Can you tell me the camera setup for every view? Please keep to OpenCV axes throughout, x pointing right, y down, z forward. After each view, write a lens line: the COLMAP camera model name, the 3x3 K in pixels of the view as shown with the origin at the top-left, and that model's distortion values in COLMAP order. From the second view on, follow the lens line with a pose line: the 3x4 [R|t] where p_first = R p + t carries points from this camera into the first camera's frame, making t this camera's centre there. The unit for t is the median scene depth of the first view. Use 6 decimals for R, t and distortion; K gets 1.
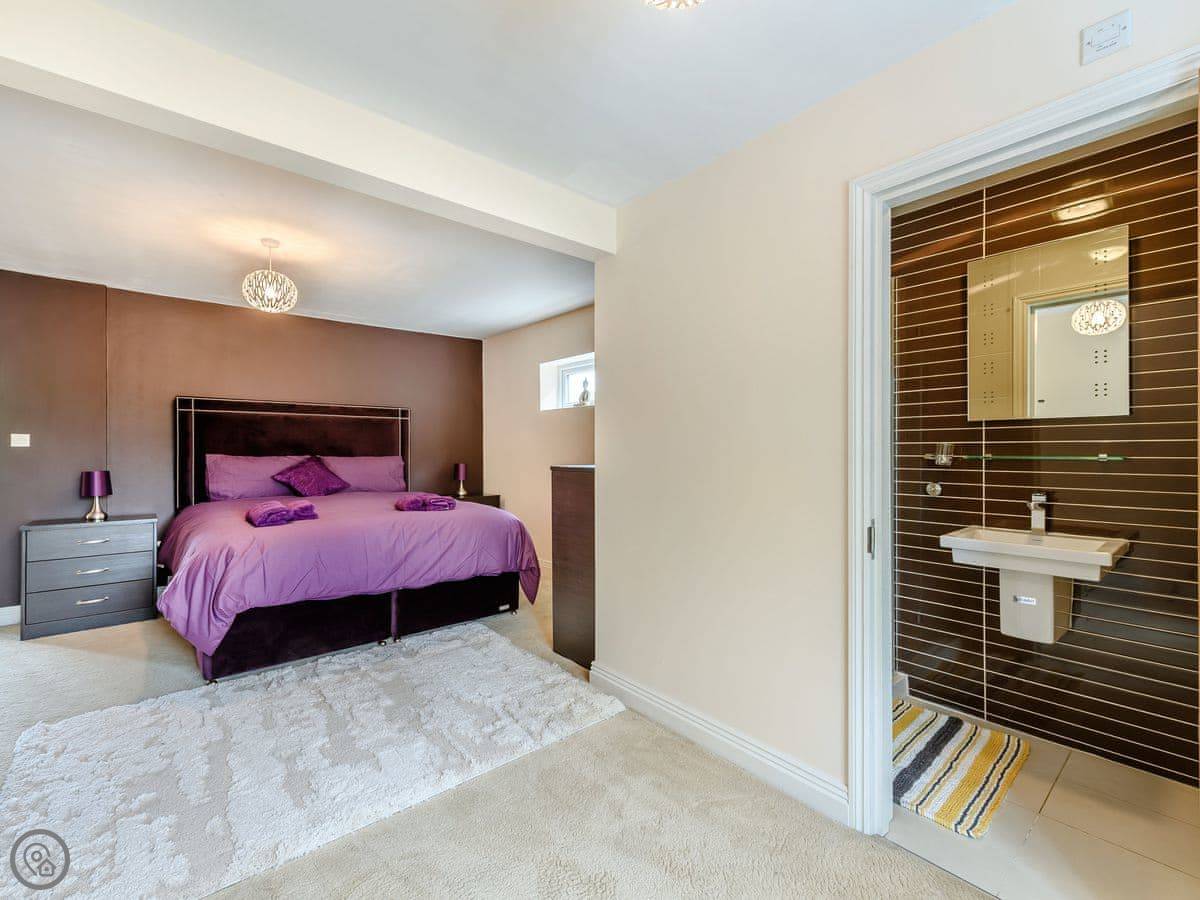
lens RADIAL K [[538.2, 0, 601.9], [0, 538.2, 454.1], [0, 0, 1]] dist [0.011246, -0.002172]
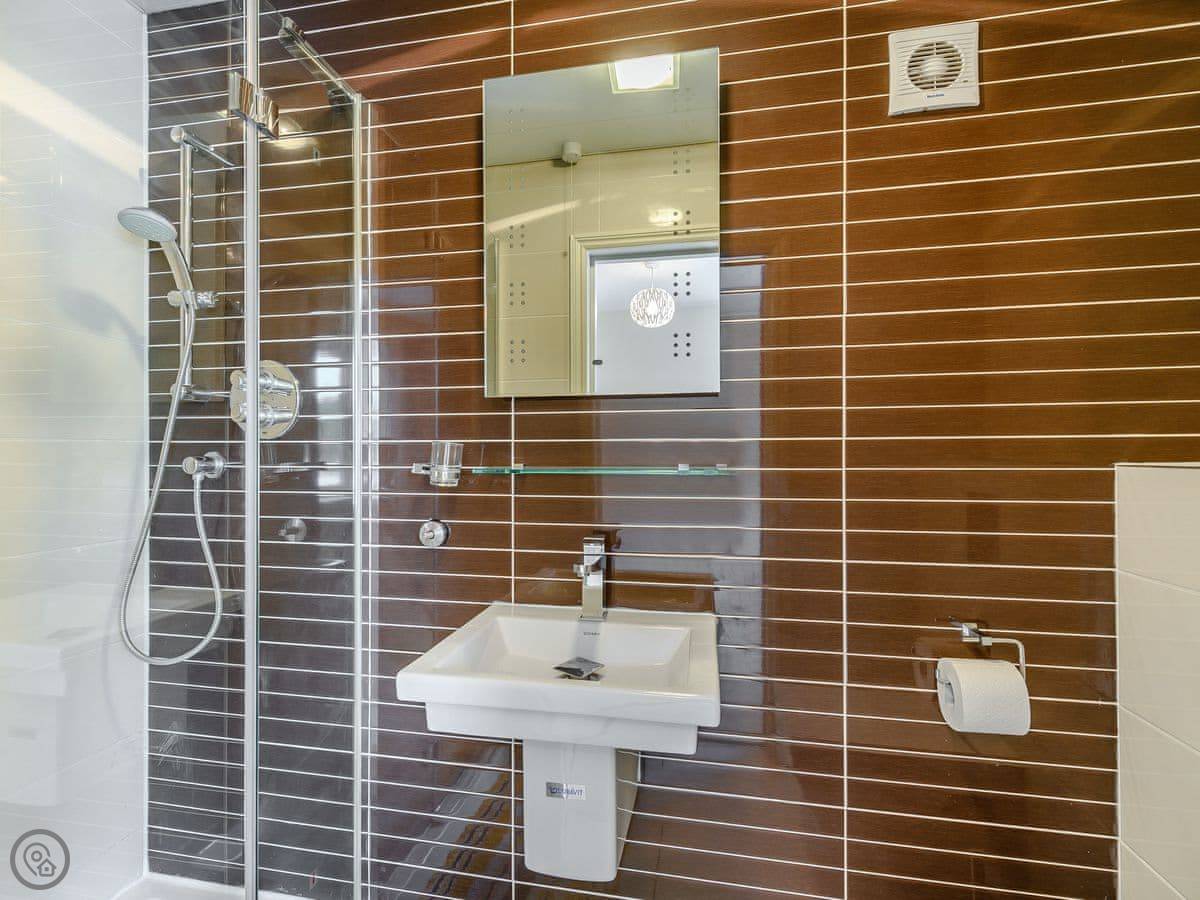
lens RADIAL K [[538.2, 0, 598.6], [0, 538.2, 452.7], [0, 0, 1]] dist [0.011246, -0.002172]
pose [[0.785760, 0.004792, 0.618513, 0.449059], [0.000854, 0.999961, -0.008832, -0.005513], [-0.618531, 0.007468, 0.785725, 0.541287]]
